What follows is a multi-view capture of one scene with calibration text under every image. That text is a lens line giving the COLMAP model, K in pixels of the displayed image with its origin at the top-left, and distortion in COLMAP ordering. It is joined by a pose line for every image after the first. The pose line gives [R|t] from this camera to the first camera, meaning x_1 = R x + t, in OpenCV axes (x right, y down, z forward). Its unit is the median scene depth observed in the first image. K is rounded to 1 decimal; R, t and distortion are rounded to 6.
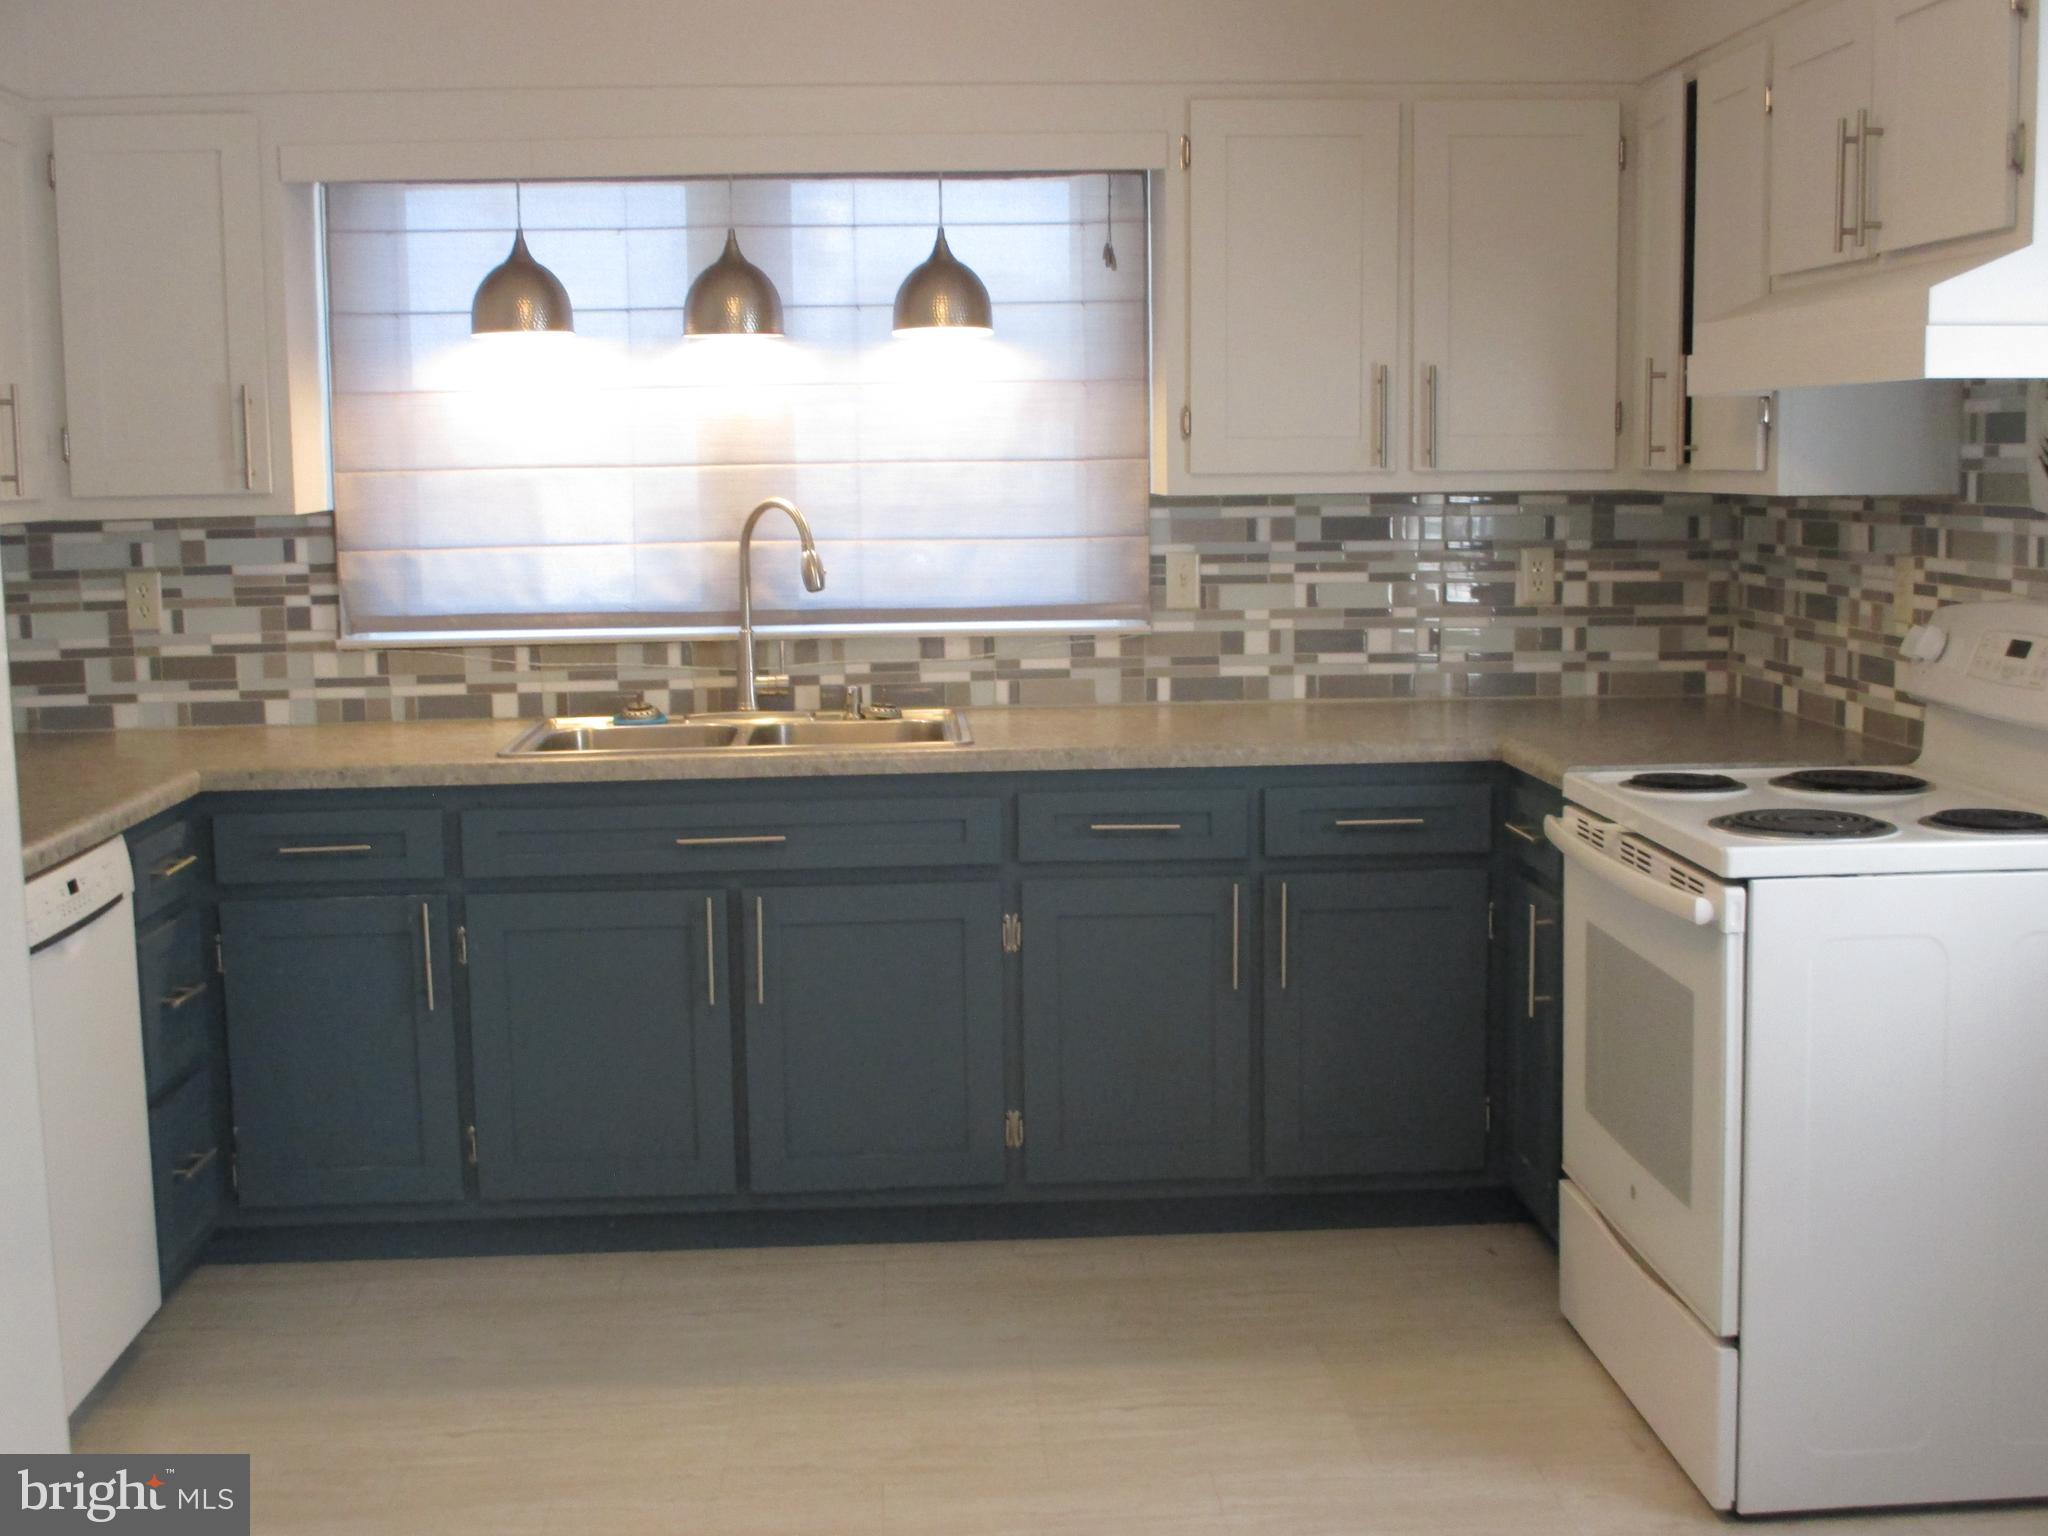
lens RADIAL K [[2327.7, 0, 1029.2], [0, 2327.7, 764.5], [0, 0, 1]] dist [-0.068801, 0.000280]
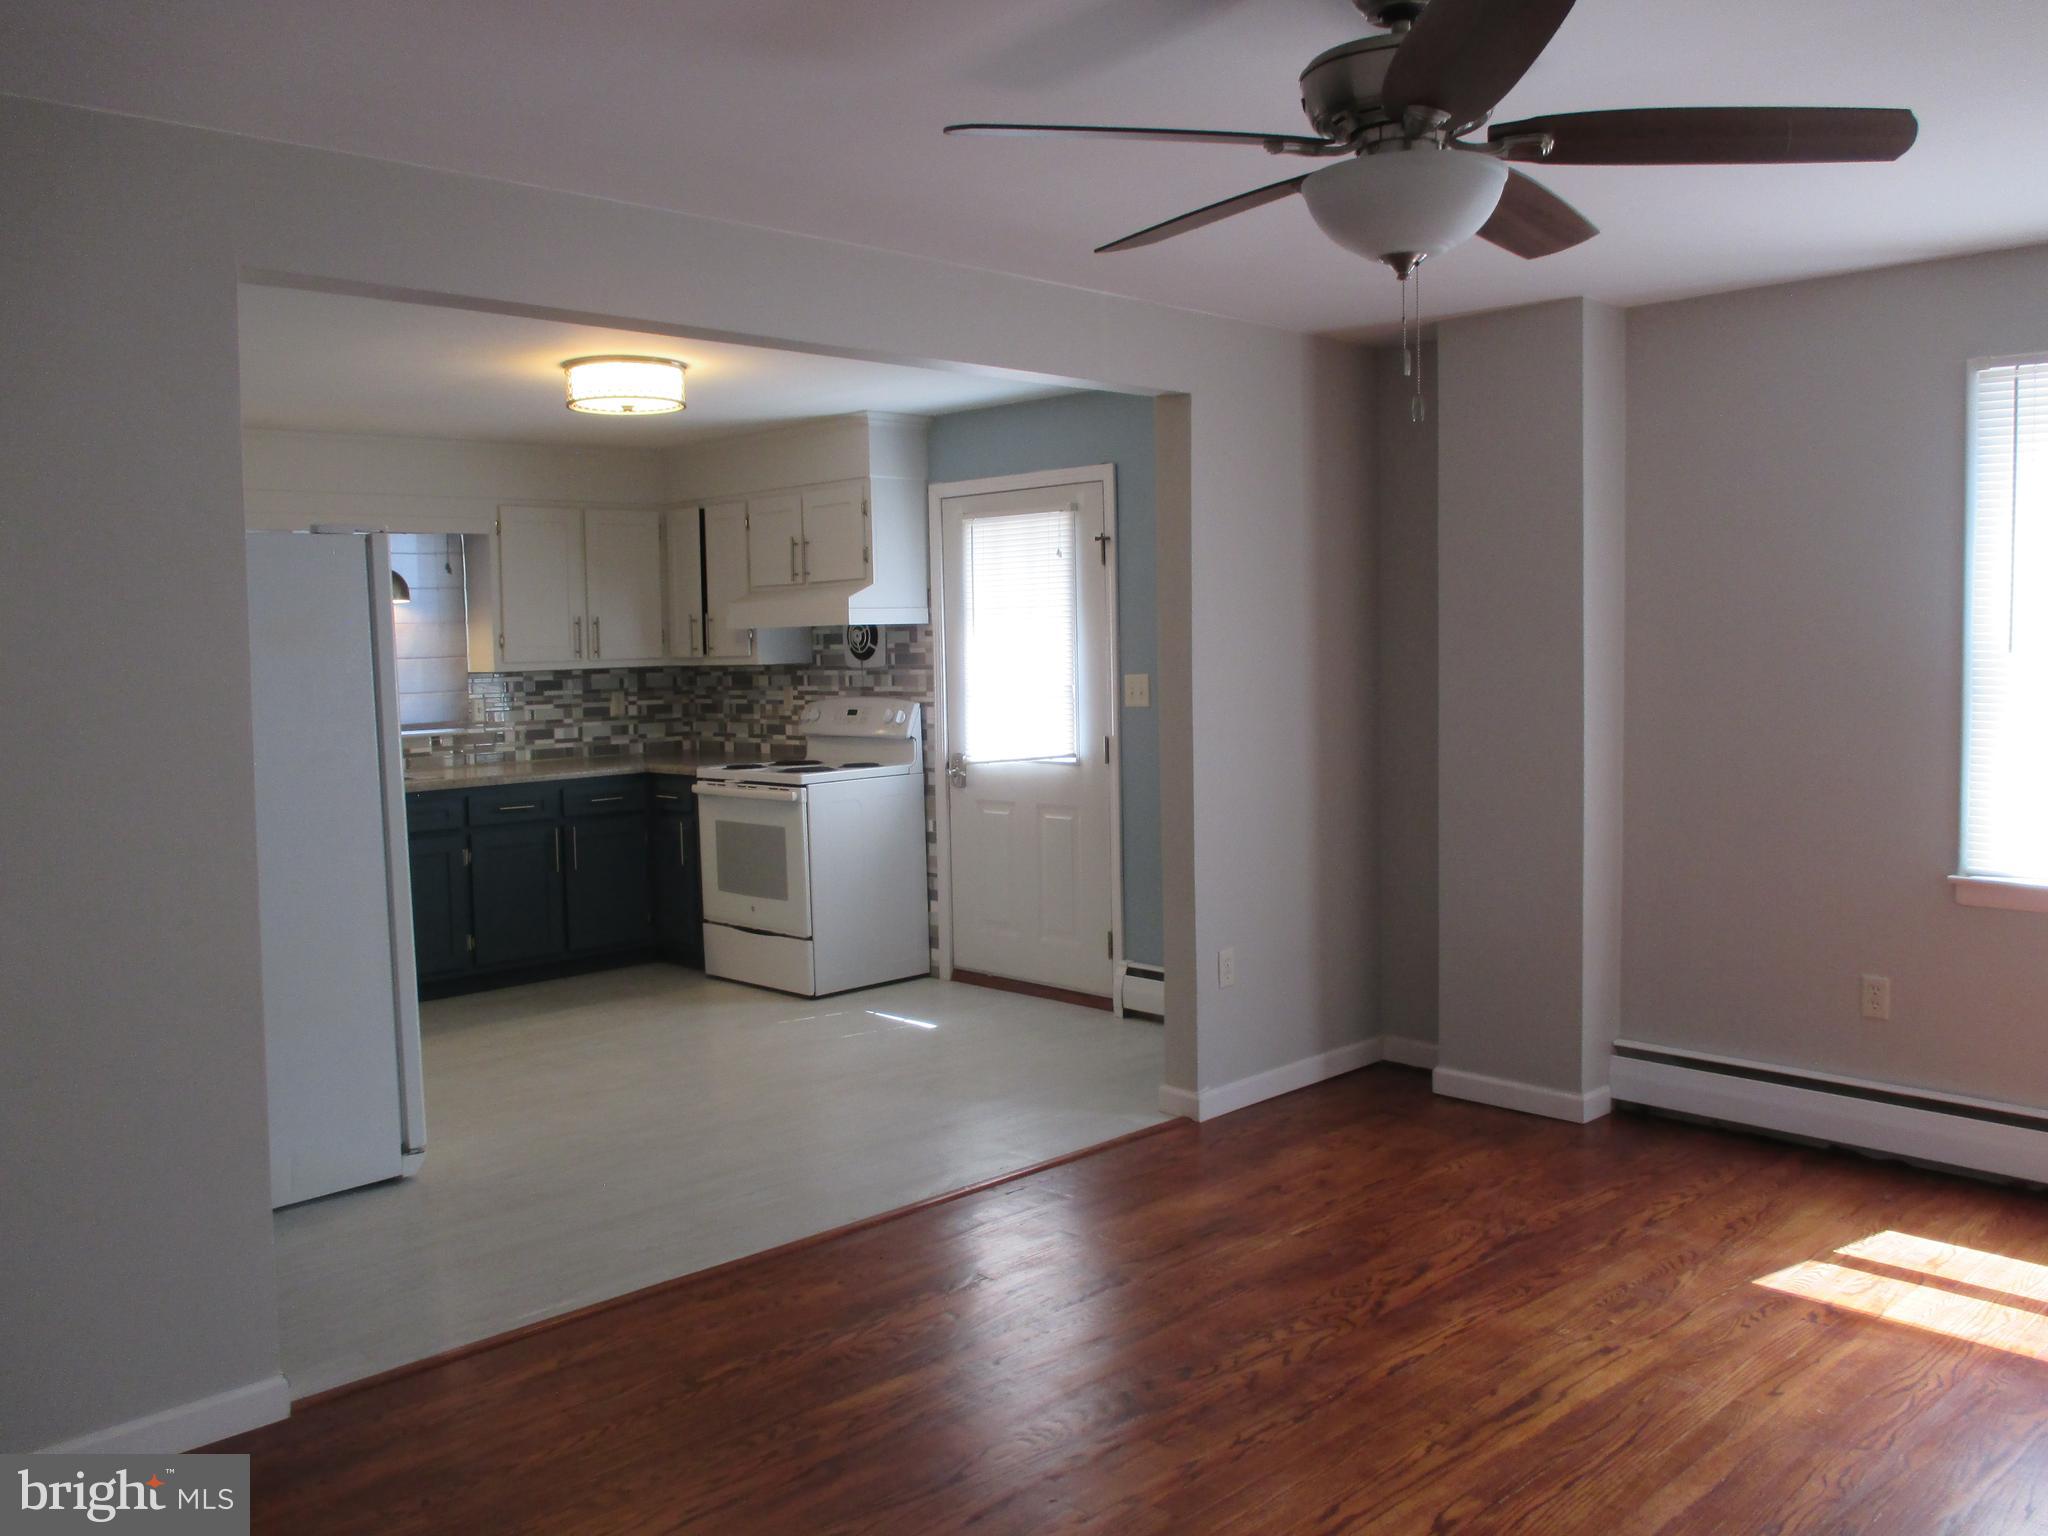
lens RADIAL K [[1709.7, 0, 1032.9], [0, 1709.7, 759.3], [0, 0, 1]] dist [-0.062879, 0.000109]
pose [[0.755936, -0.052518, 0.652536, -0.624951], [0.100343, 0.994293, -0.036219, 0.084615], [-0.646910, 0.092856, 0.756892, -0.613431]]
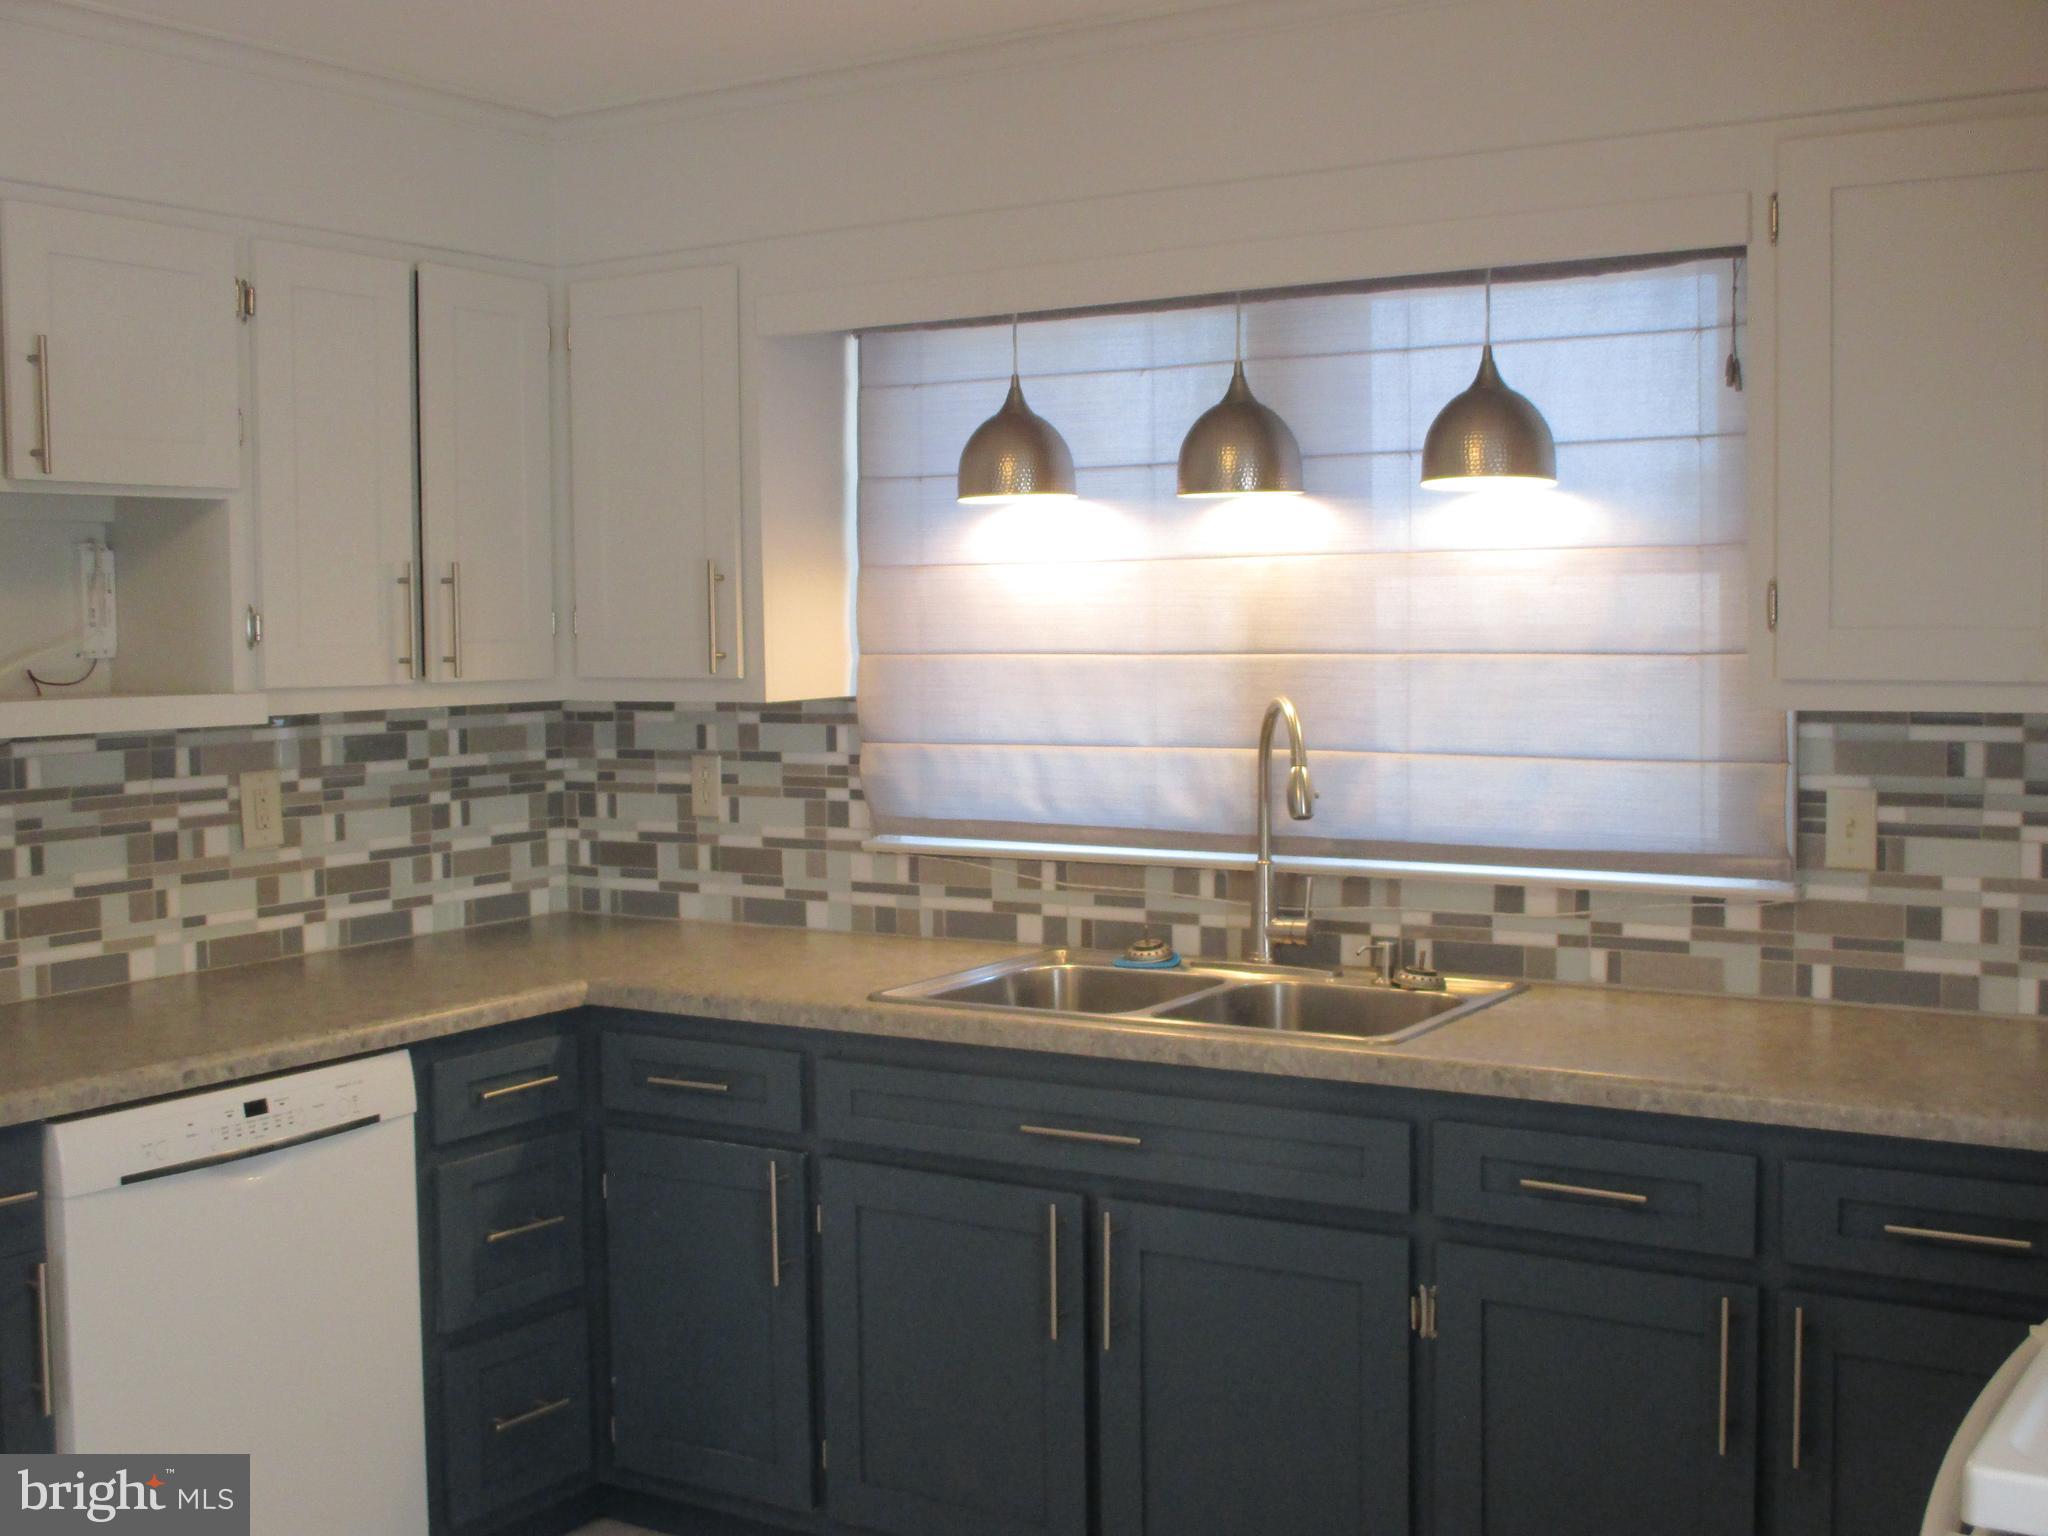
lens RADIAL K [[2377.9, 0, 1028.4], [0, 2377.9, 762.7], [0, 0, 1]] dist [-0.053455, 0.004703]
pose [[0.809460, 0.042093, -0.585664, 0.287635], [-0.077584, 0.996349, -0.035620, -0.055896], [0.582026, 0.074271, 0.809771, 0.290523]]
